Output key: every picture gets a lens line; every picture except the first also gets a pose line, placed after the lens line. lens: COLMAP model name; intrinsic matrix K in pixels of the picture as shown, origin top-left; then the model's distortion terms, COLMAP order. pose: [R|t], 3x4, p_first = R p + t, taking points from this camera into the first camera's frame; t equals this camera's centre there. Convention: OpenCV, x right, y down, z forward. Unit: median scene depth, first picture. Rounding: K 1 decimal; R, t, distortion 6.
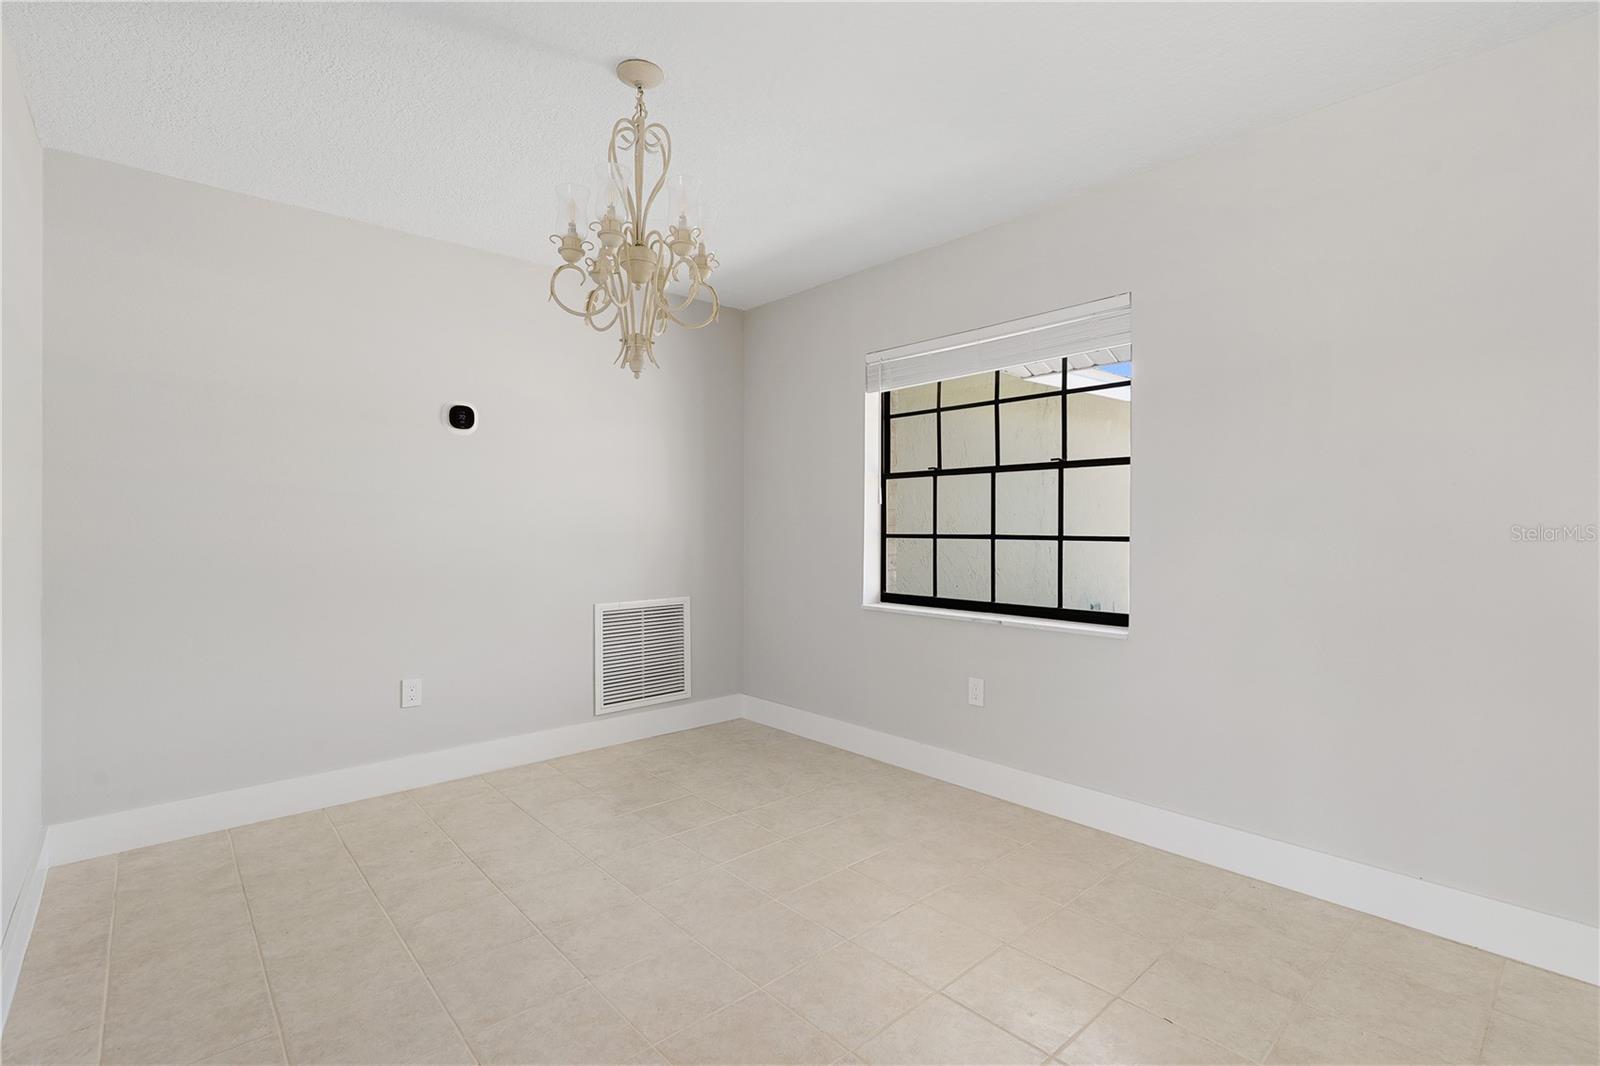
lens RADIAL K [[736.6, 0, 791.5], [0, 736.6, 523.7], [0, 0, 1]] dist [-0.002985, -0.000642]
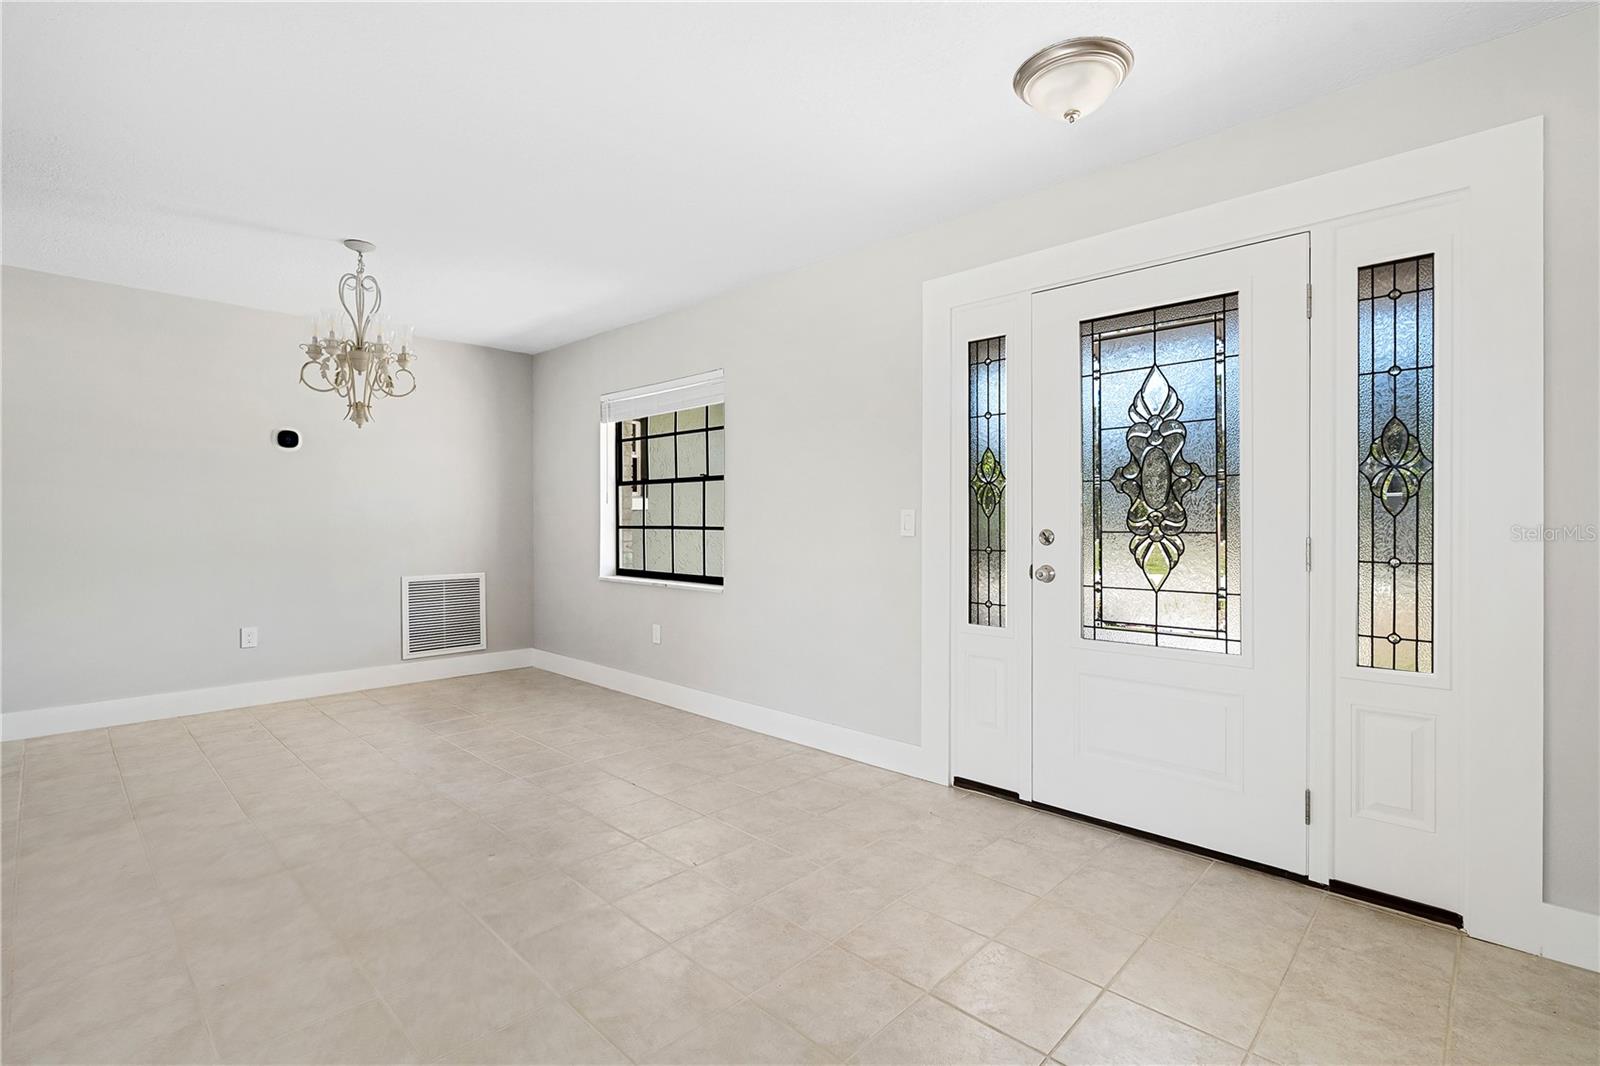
lens RADIAL K [[734.3, 0, 789.8], [0, 734.3, 529.8], [0, 0, 1]] dist [-0.003913, -0.000611]
pose [[0.997224, 0.004903, 0.074292, 0.351395], [-0.005958, 0.999885, 0.013978, 0.000632], [-0.074215, -0.014381, 0.997139, -0.399673]]
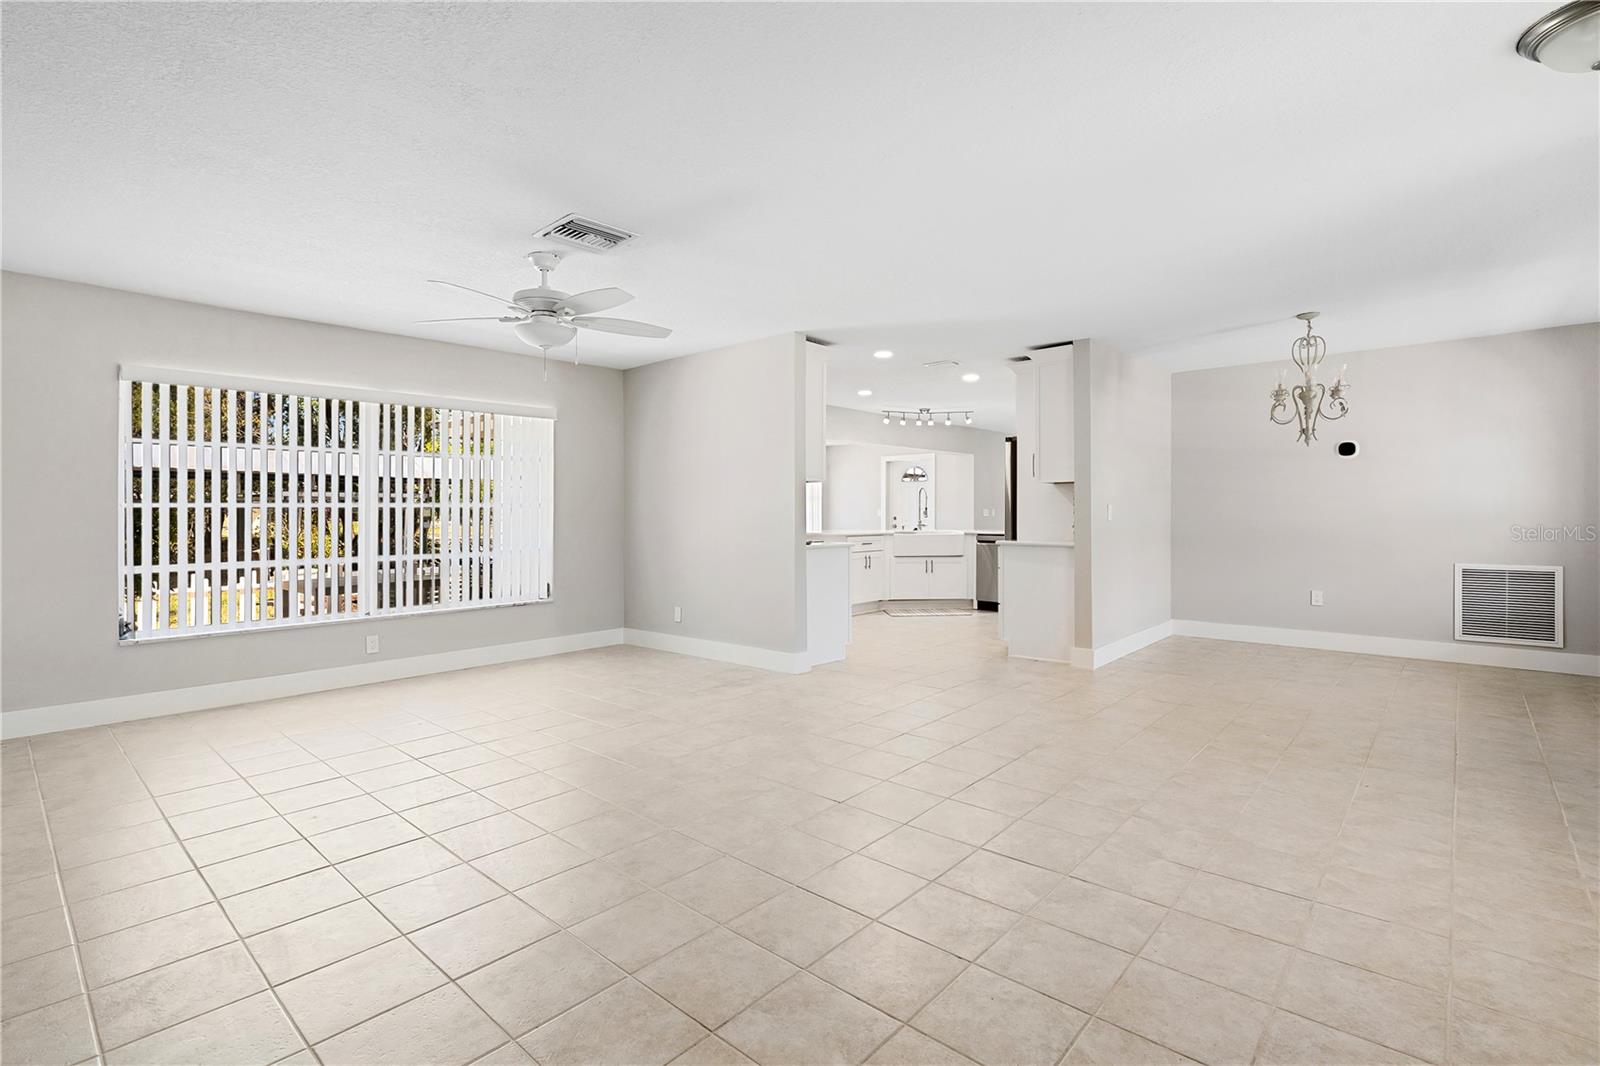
lens RADIAL K [[749.9, 0, 808.2], [0, 749.9, 517.3], [0, 0, 1]] dist [0.001021, 0.000251]
pose [[0.119653, 0.010560, -0.992760, 1.099234], [0.007926, 0.999901, 0.011591, -0.010125], [0.992784, -0.009256, 0.119558, -0.469257]]
